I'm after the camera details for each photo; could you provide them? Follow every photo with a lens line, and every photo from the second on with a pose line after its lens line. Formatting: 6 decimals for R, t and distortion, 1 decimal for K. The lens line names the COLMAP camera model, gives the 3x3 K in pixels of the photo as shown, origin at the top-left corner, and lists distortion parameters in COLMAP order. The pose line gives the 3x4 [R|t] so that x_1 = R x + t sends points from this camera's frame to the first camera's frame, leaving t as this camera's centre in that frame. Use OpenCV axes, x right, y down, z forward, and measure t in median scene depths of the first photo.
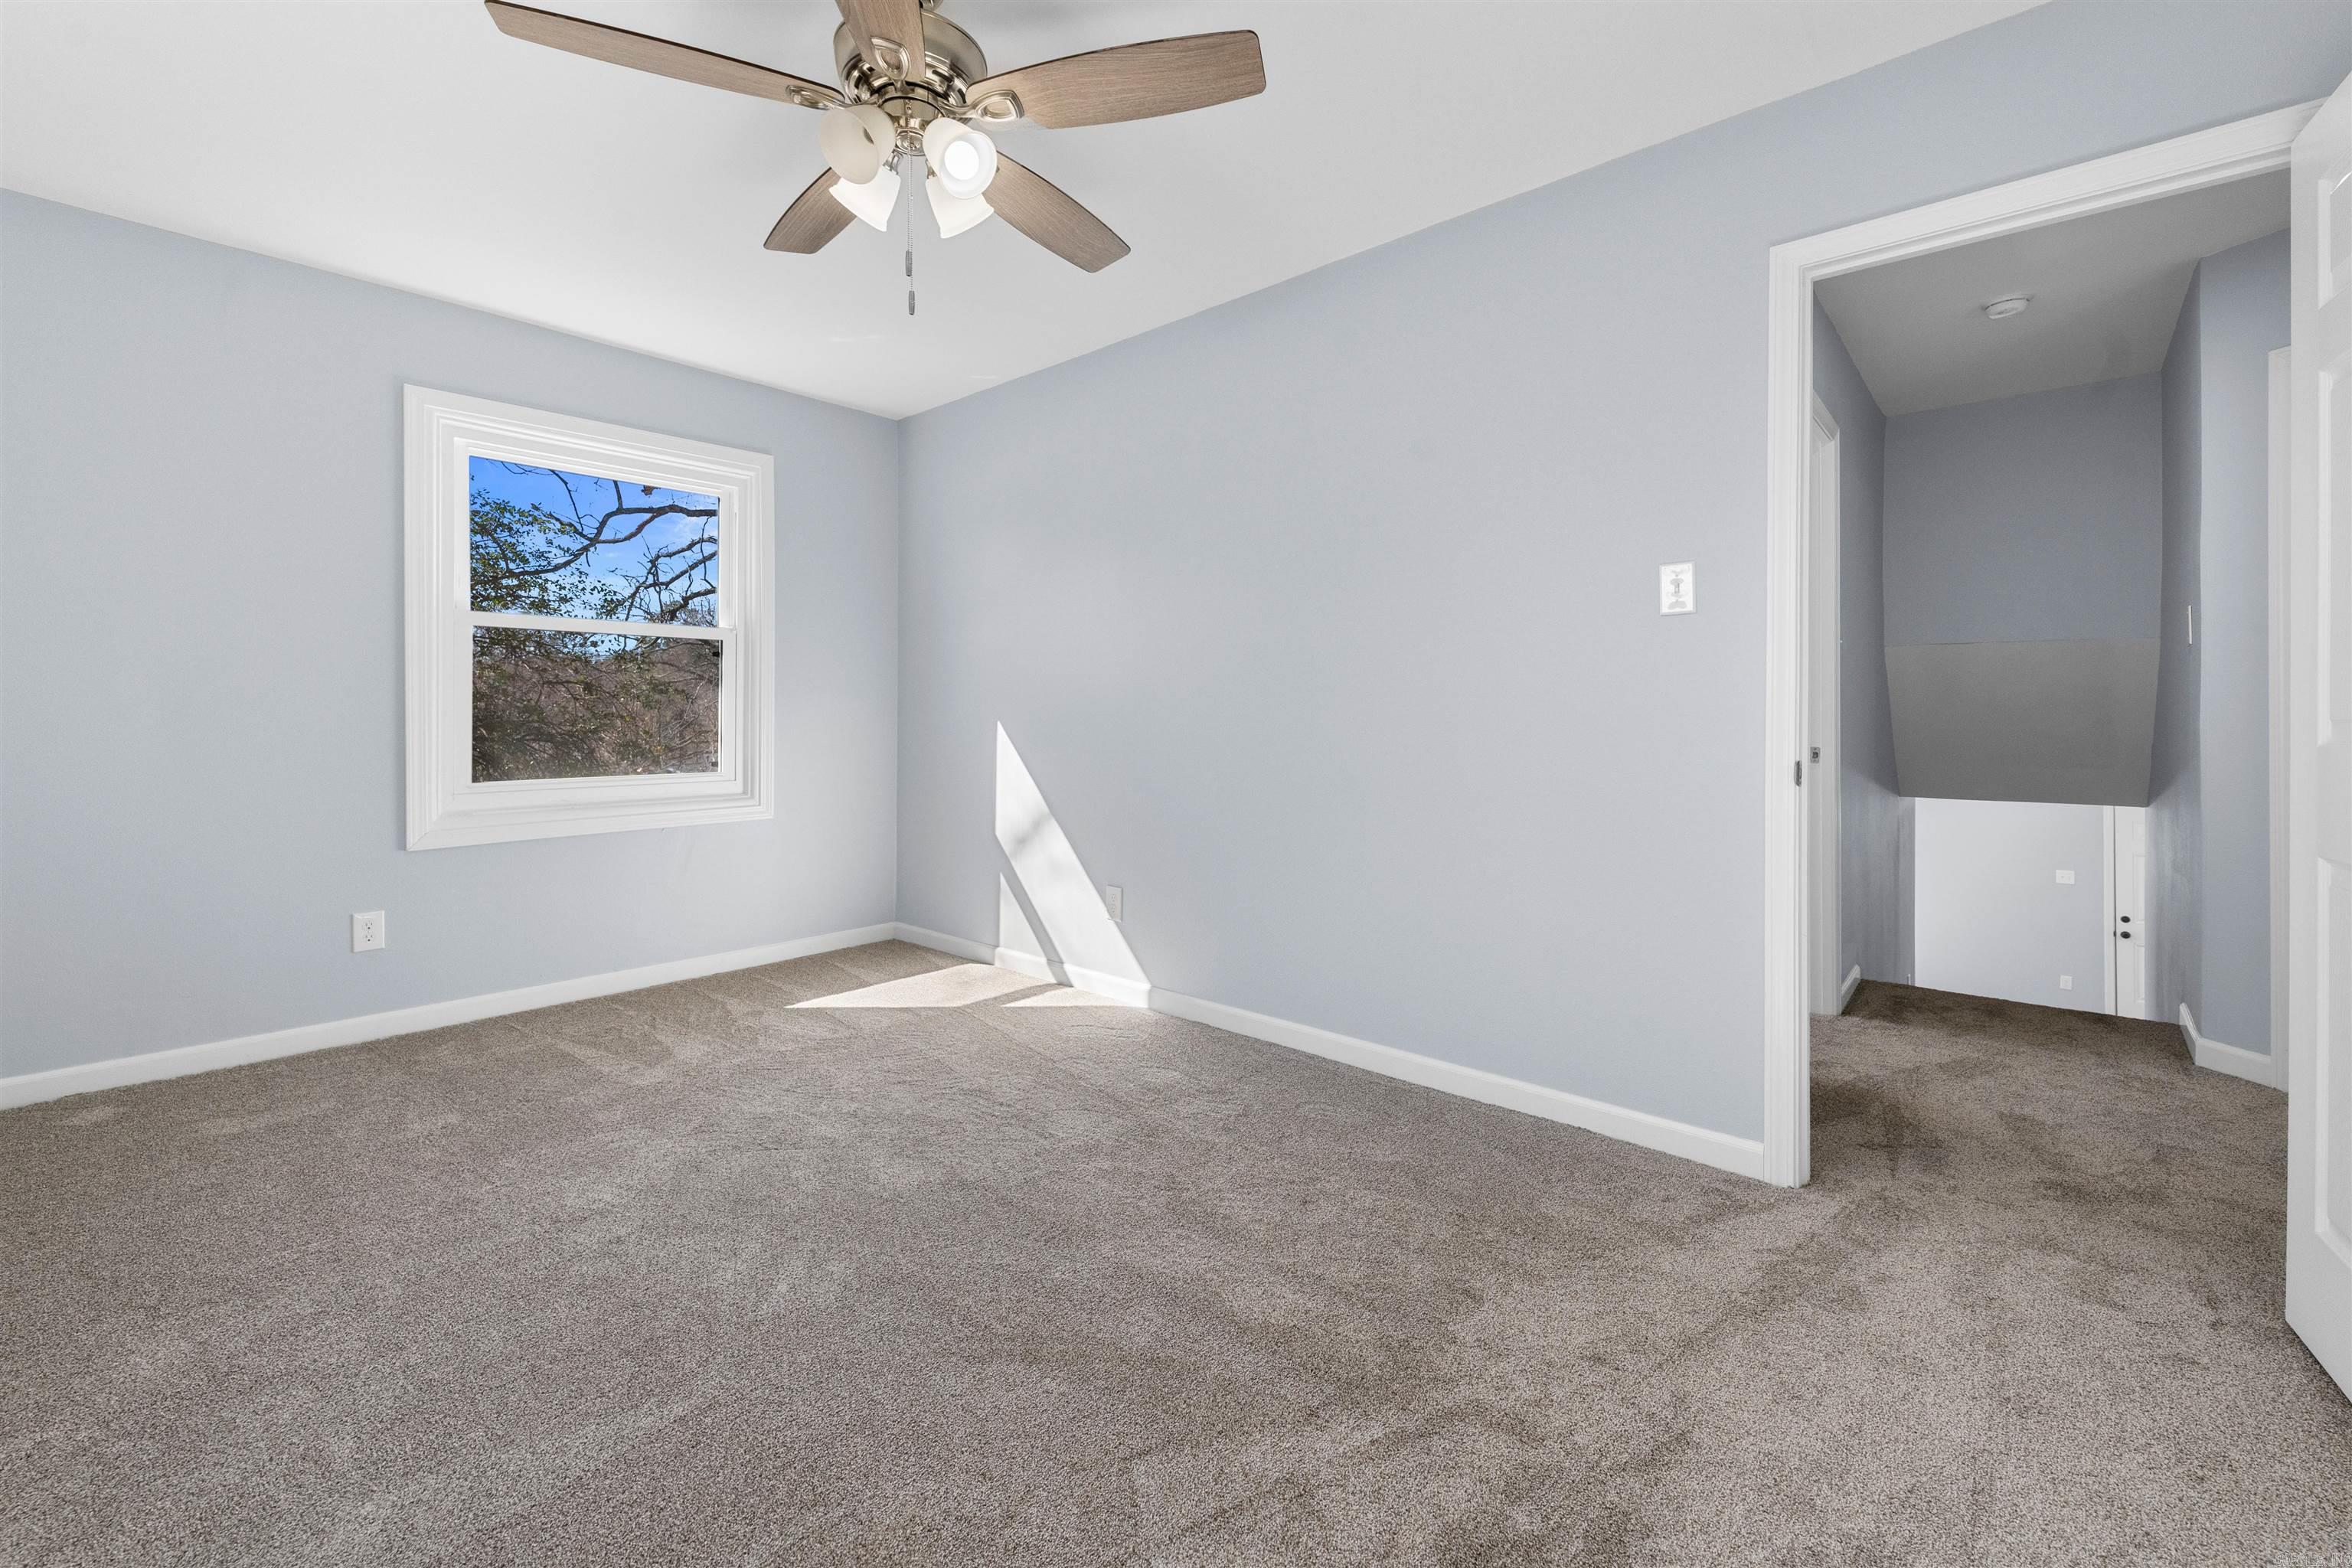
lens RADIAL K [[982.3, 0, 1169.2], [0, 982.3, 712.0], [0, 0, 1]] dist [0.000835, -0.000595]
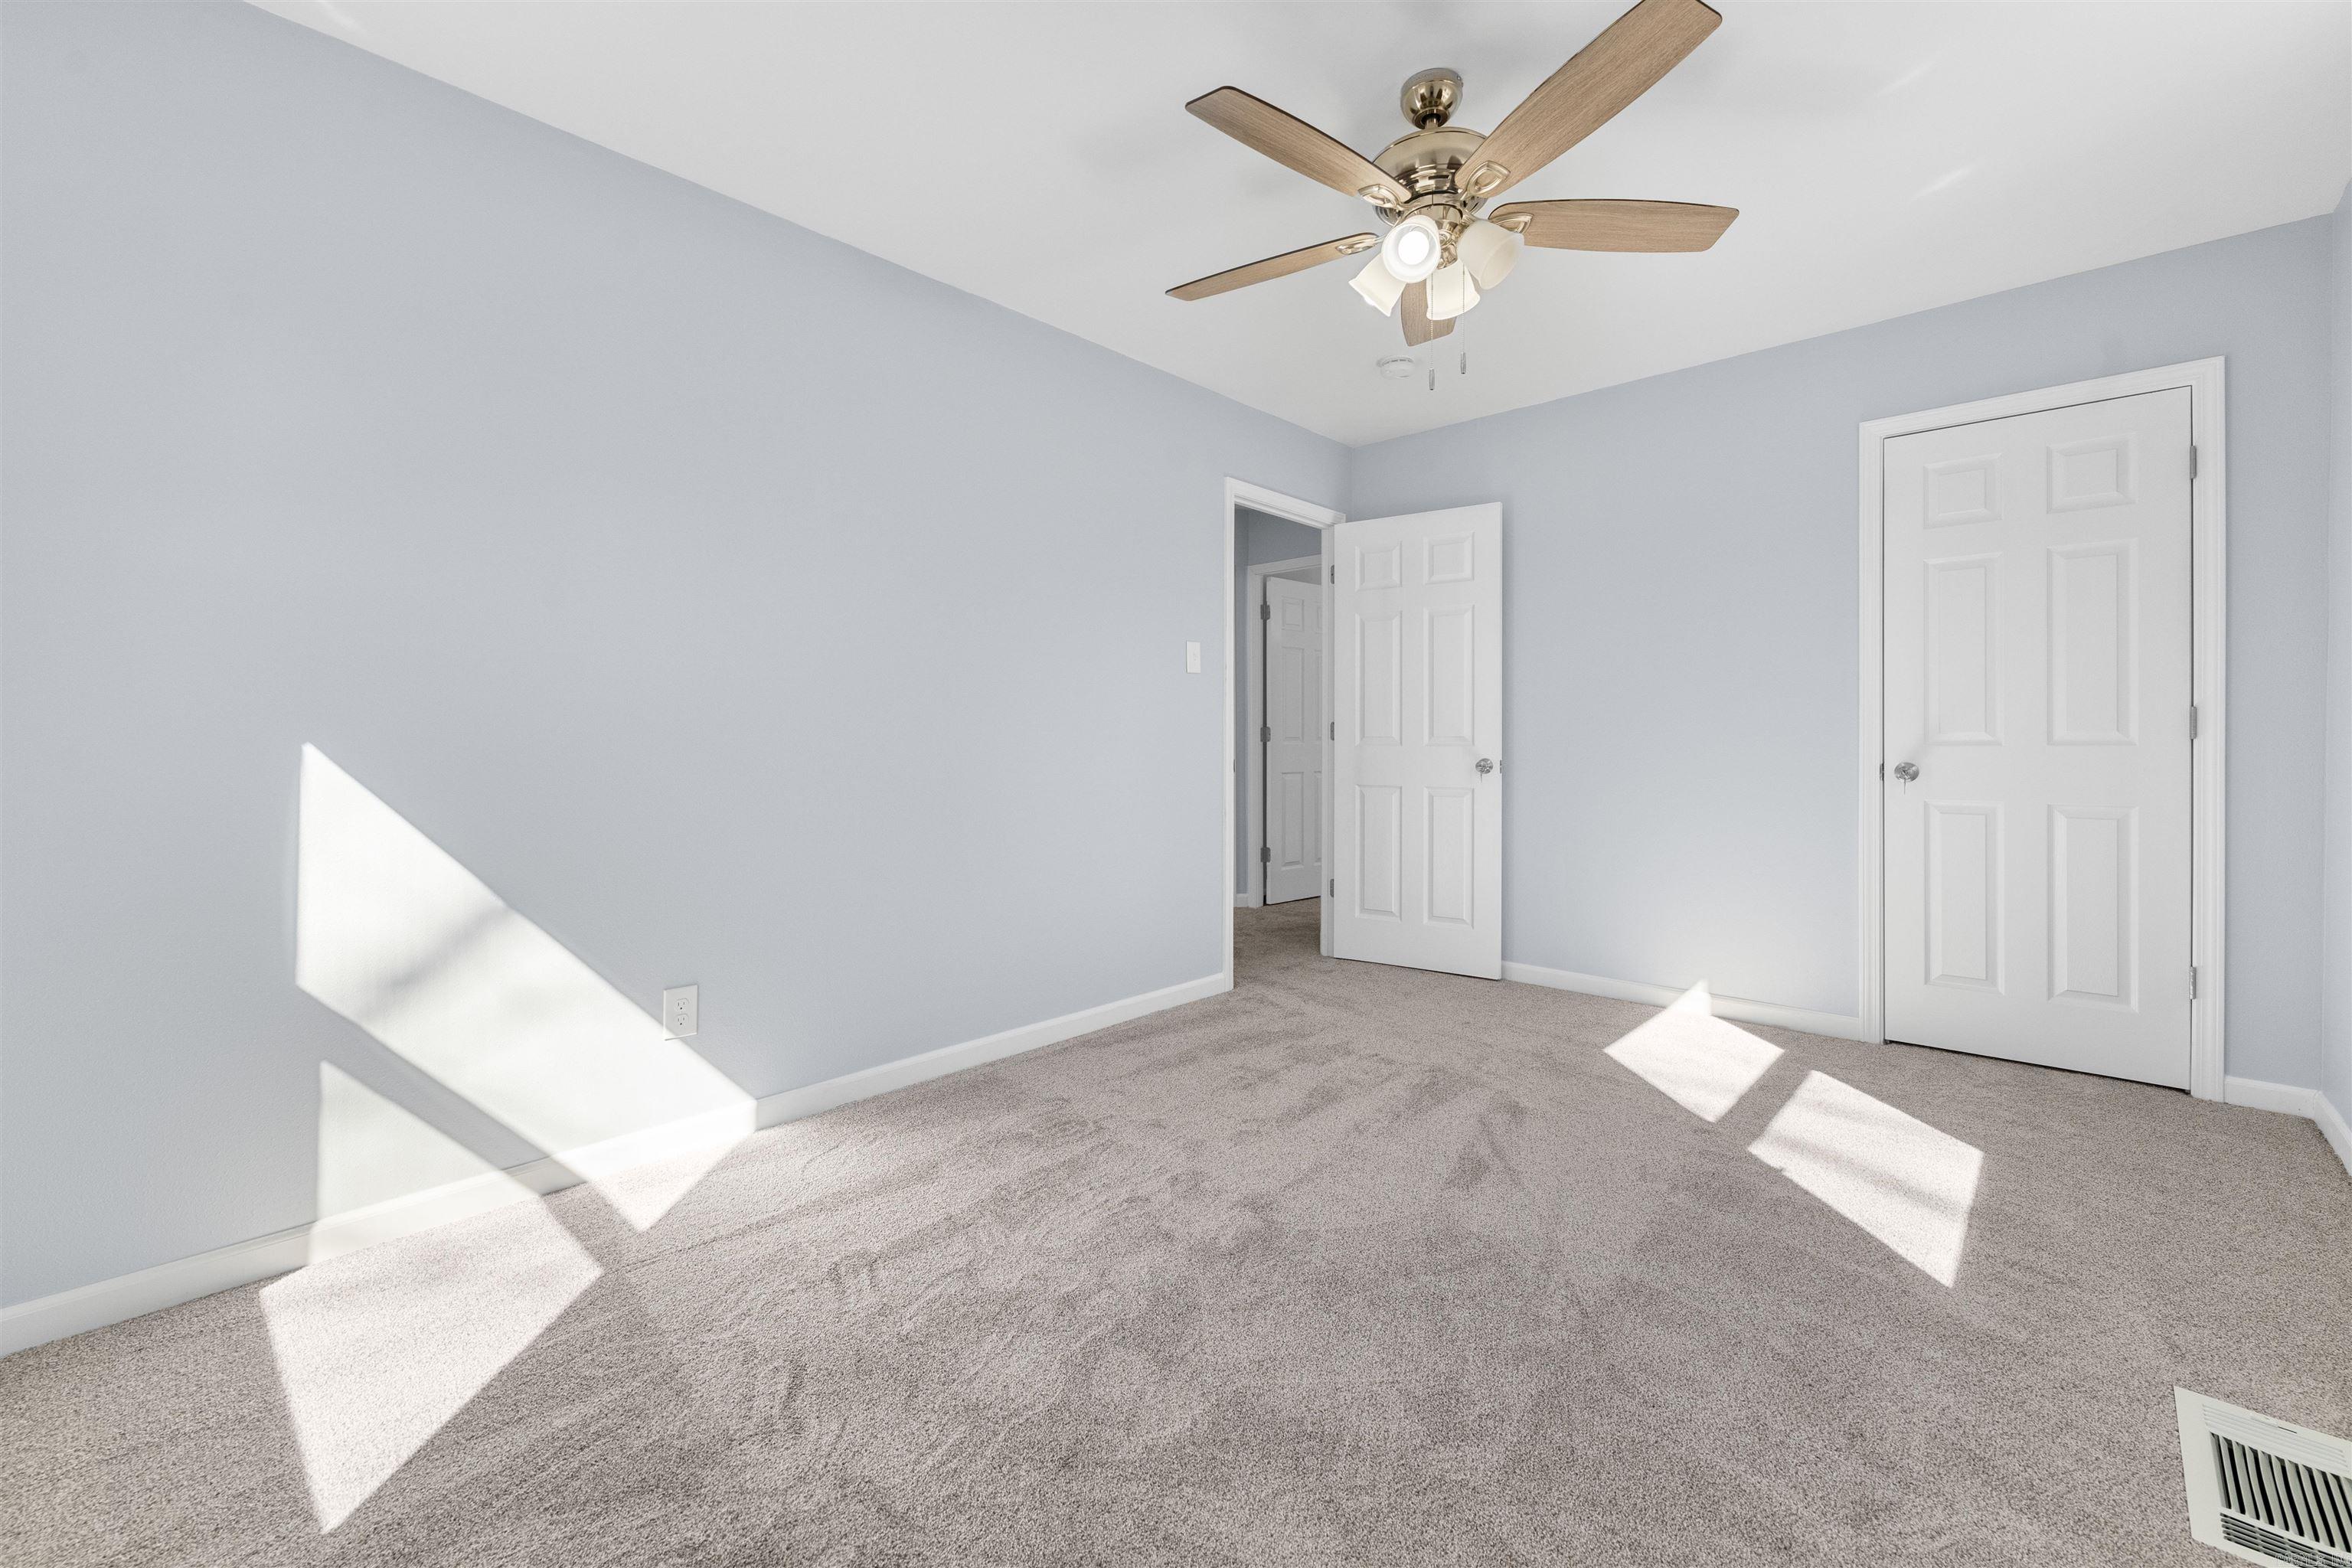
lens RADIAL K [[982.3, 0, 1169.2], [0, 982.3, 712.0], [0, 0, 1]] dist [0.000835, -0.000595]
pose [[0.024217, 0.016998, 0.999562, -0.764610], [-0.003323, 0.999851, -0.016923, -0.004000], [-0.999701, -0.002912, 0.024270, 0.671693]]
